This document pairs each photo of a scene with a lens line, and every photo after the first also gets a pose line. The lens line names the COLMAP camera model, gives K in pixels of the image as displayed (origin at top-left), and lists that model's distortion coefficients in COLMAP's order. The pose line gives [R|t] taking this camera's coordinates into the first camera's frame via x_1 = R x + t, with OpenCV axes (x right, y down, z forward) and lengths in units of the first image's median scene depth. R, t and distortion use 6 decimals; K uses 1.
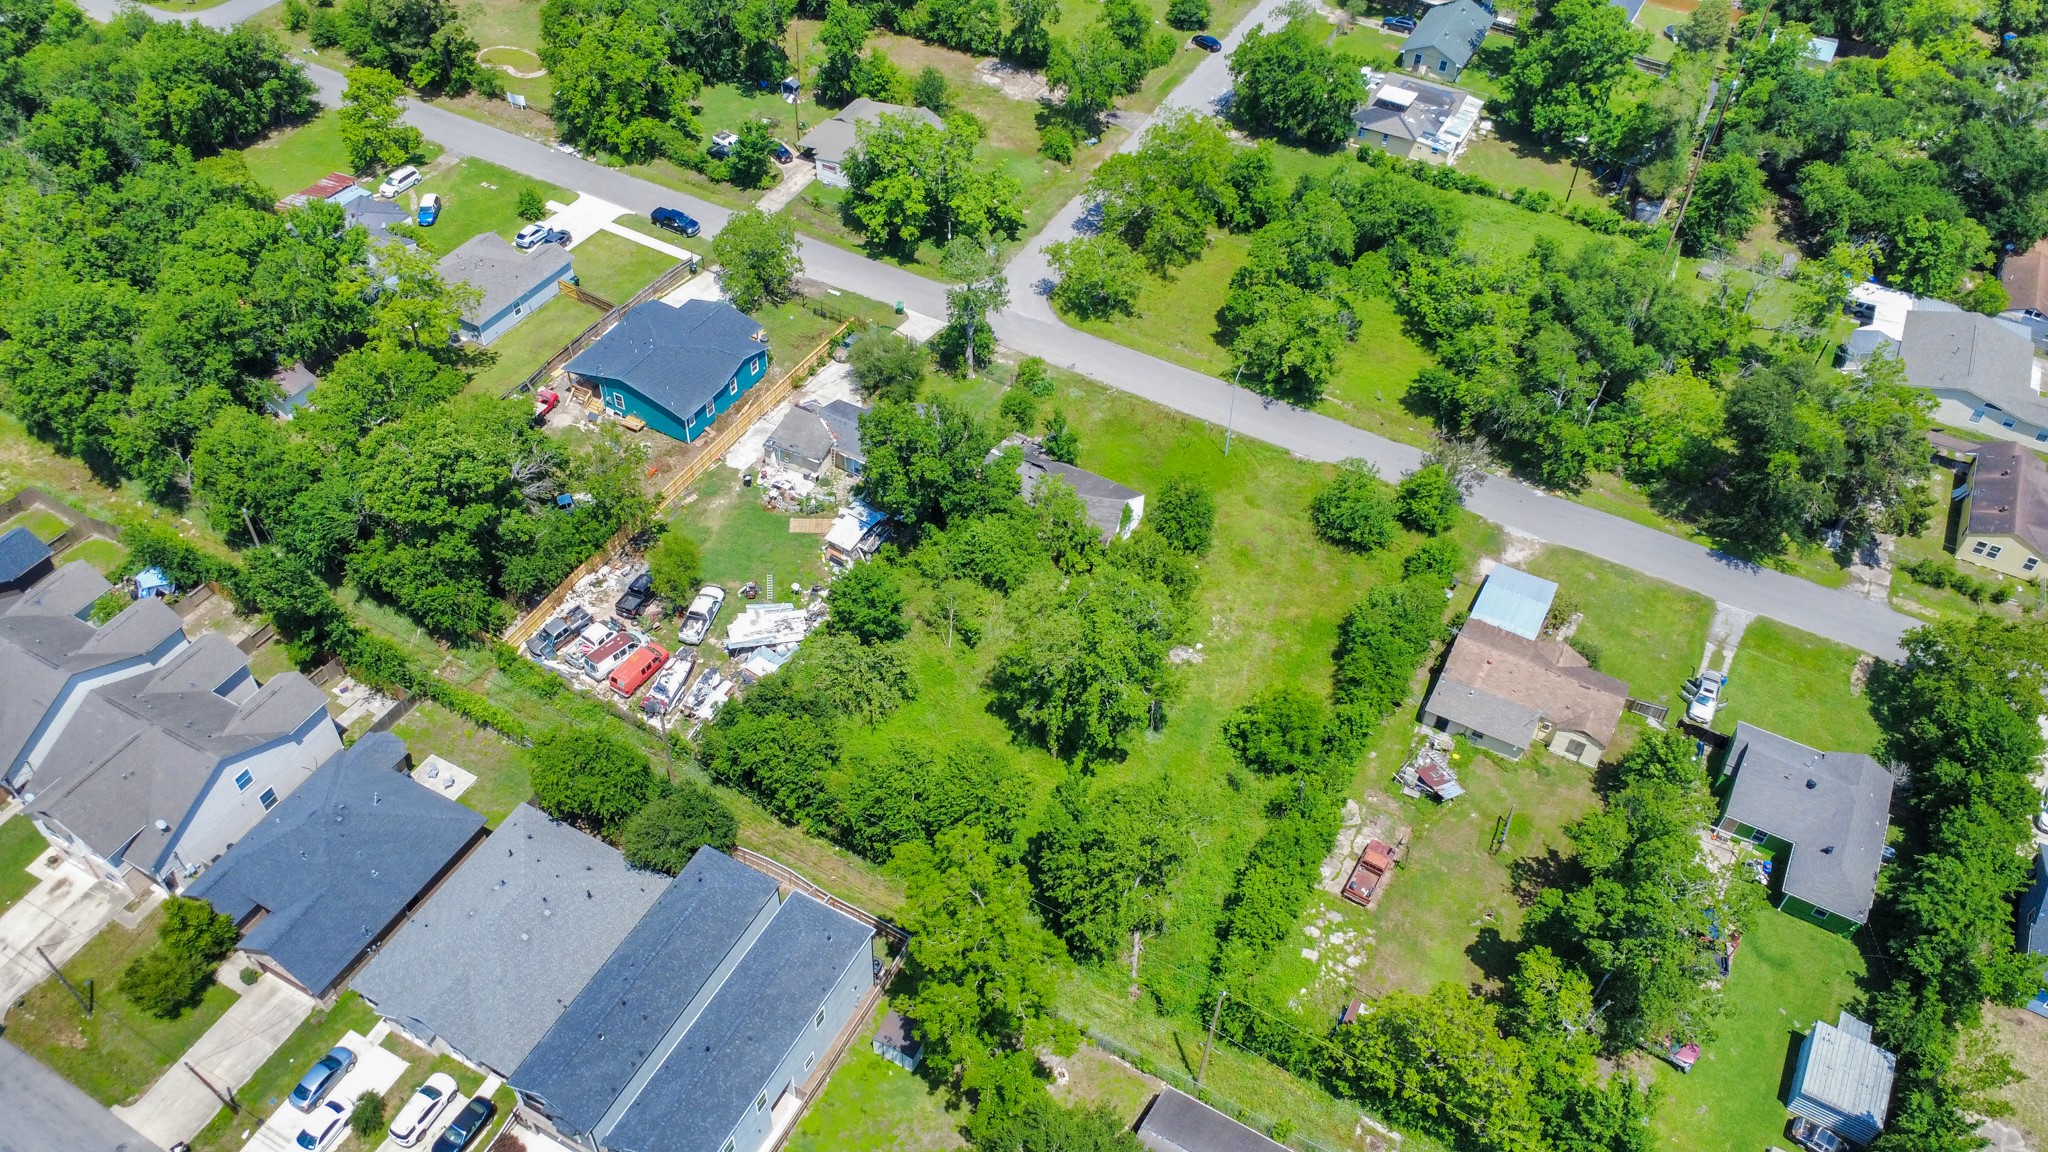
lens RADIAL K [[1532.0, 0, 1019.3], [0, 1532.0, 578.2], [0, 0, 1]] dist [0.008067, -0.005470]
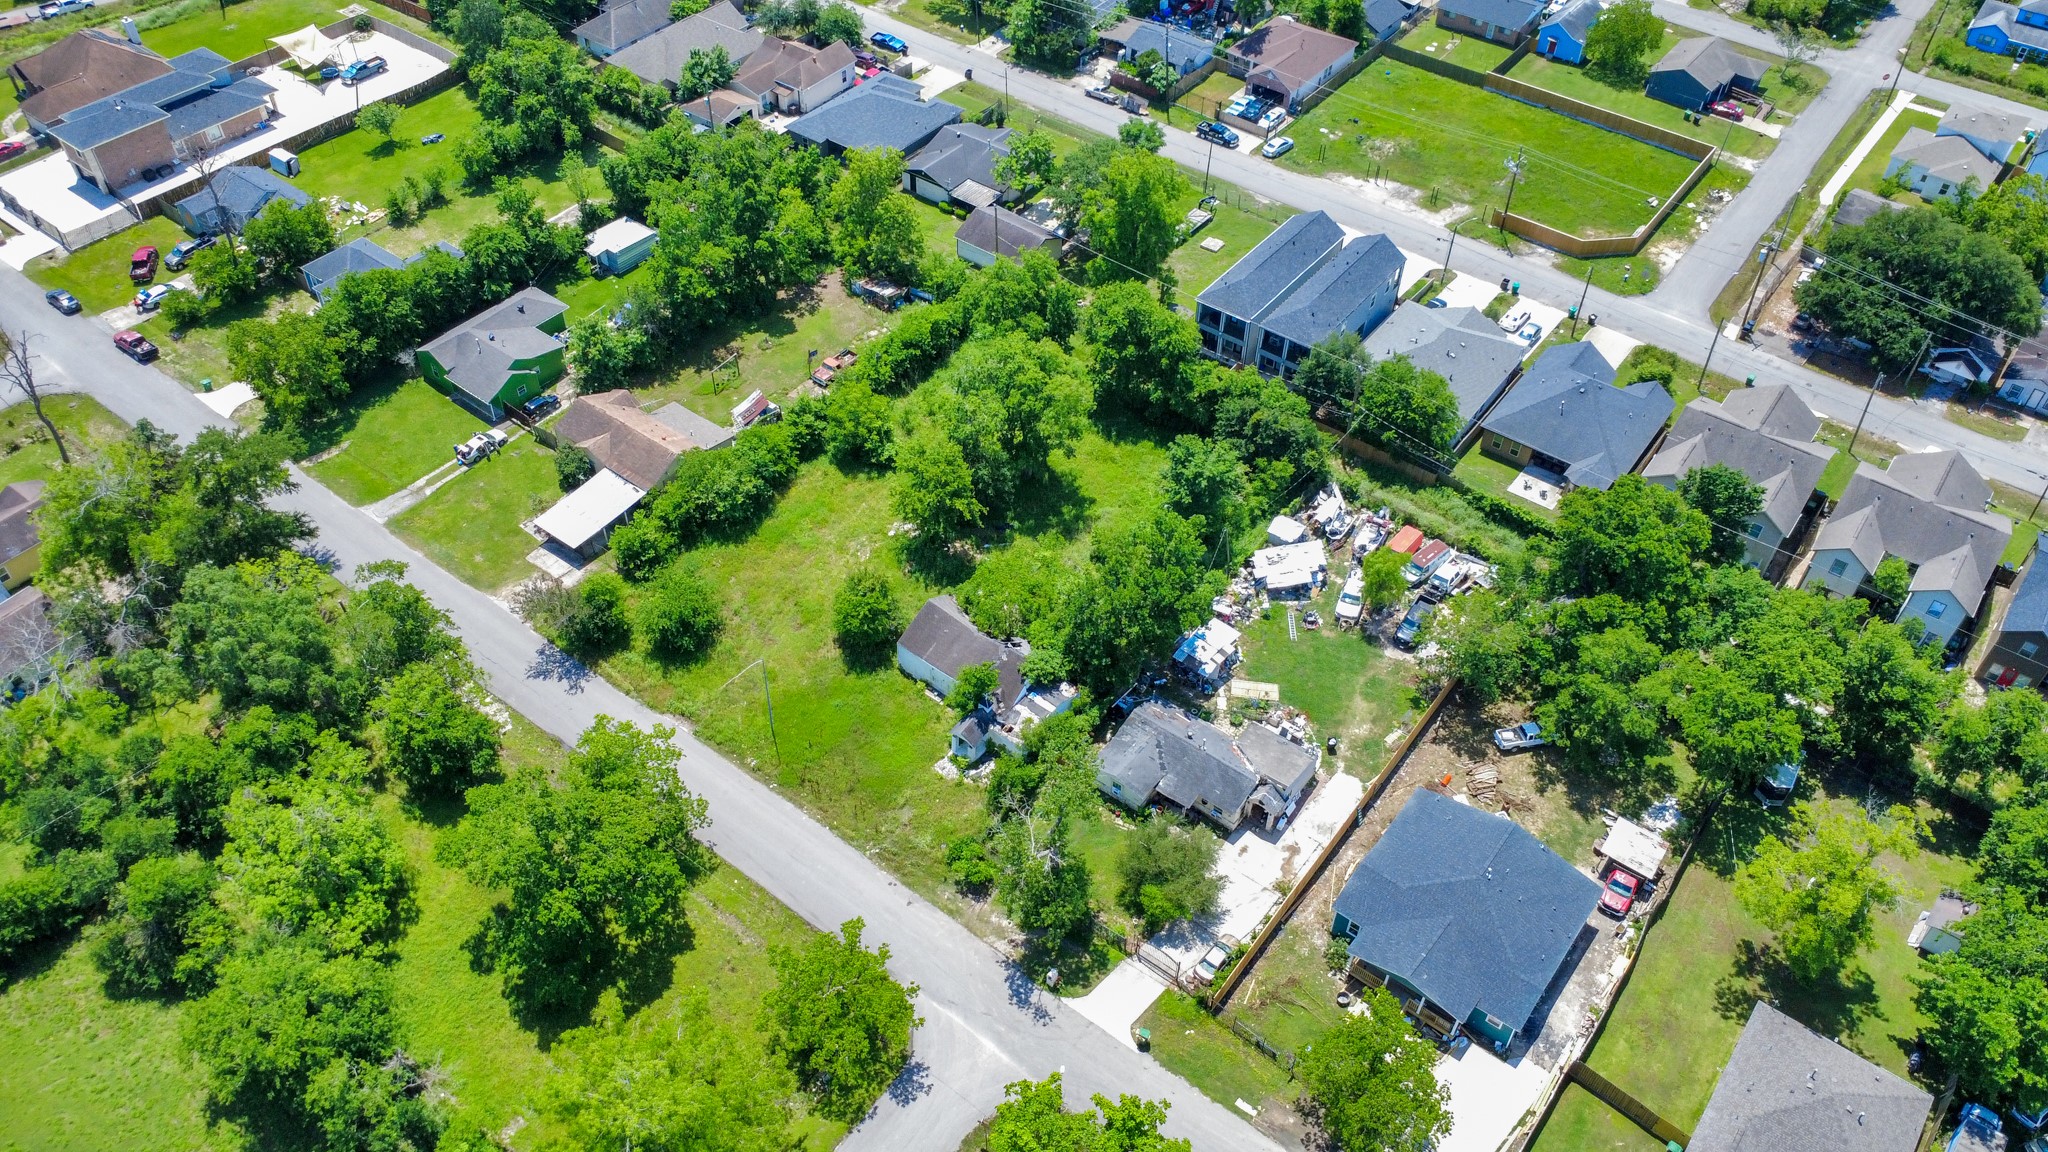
lens RADIAL K [[1532.0, 0, 1019.3], [0, 1532.0, 578.2], [0, 0, 1]] dist [0.008067, -0.005470]
pose [[-0.987024, -0.143412, 0.072227, -0.049285], [0.072862, 0.000825, 0.997342, -0.918218], [-0.143090, 0.989663, 0.009635, 0.893337]]
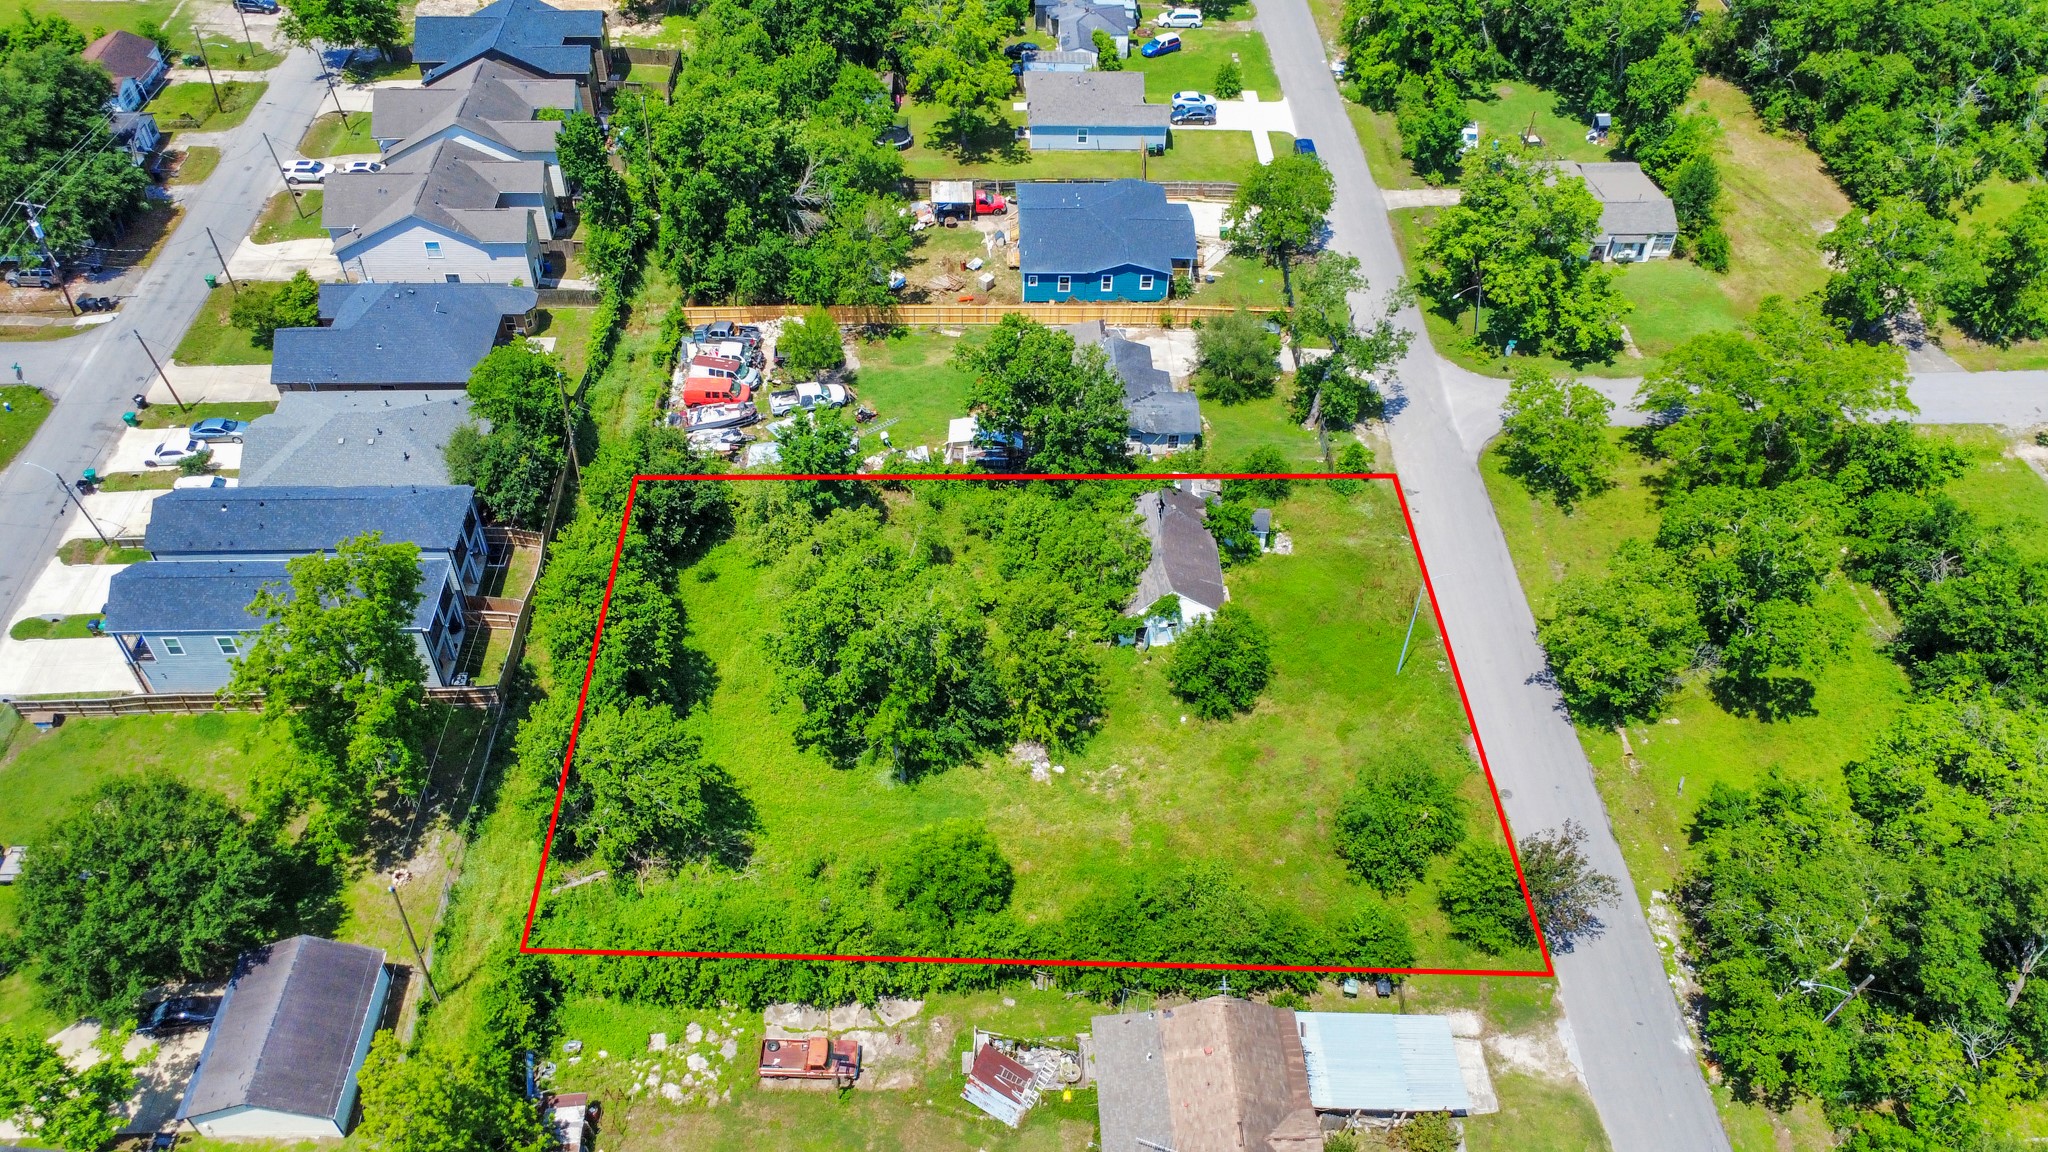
lens RADIAL K [[1532.0, 0, 1019.3], [0, 1532.0, 578.2], [0, 0, 1]] dist [0.008067, -0.005470]
pose [[0.506131, 0.592021, -0.627170, 0.472216], [-0.614710, 0.757695, 0.219156, -0.163456], [0.604949, 0.274606, 0.747414, 0.342517]]
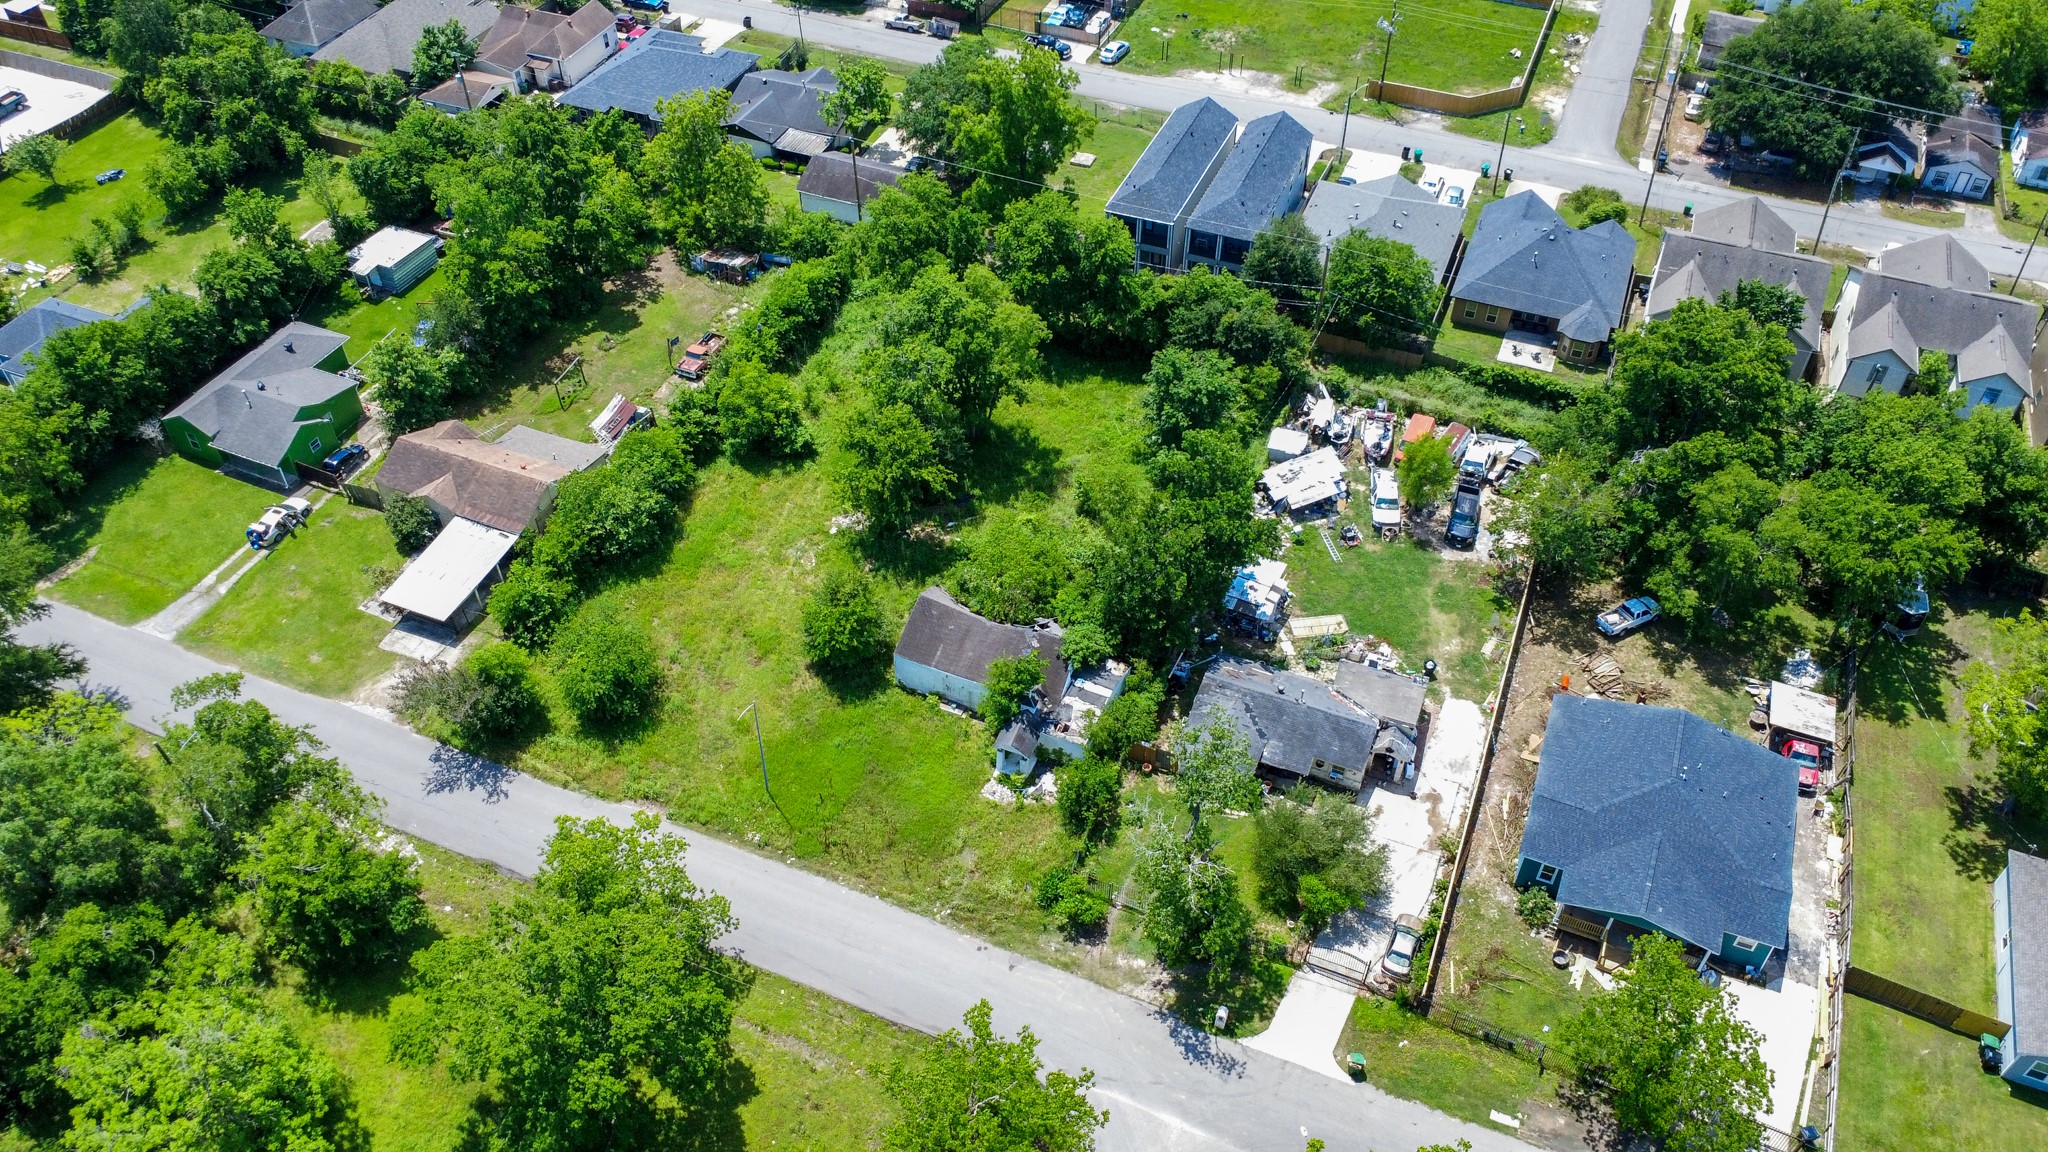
lens RADIAL K [[1532.0, 0, 1019.3], [0, 1532.0, 578.2], [0, 0, 1]] dist [0.008067, -0.005470]
pose [[-0.994090, 0.047026, -0.097849, 0.087298], [-0.097195, 0.016006, 0.995137, -0.757040], [0.048364, 0.998765, -0.011341, 0.924317]]
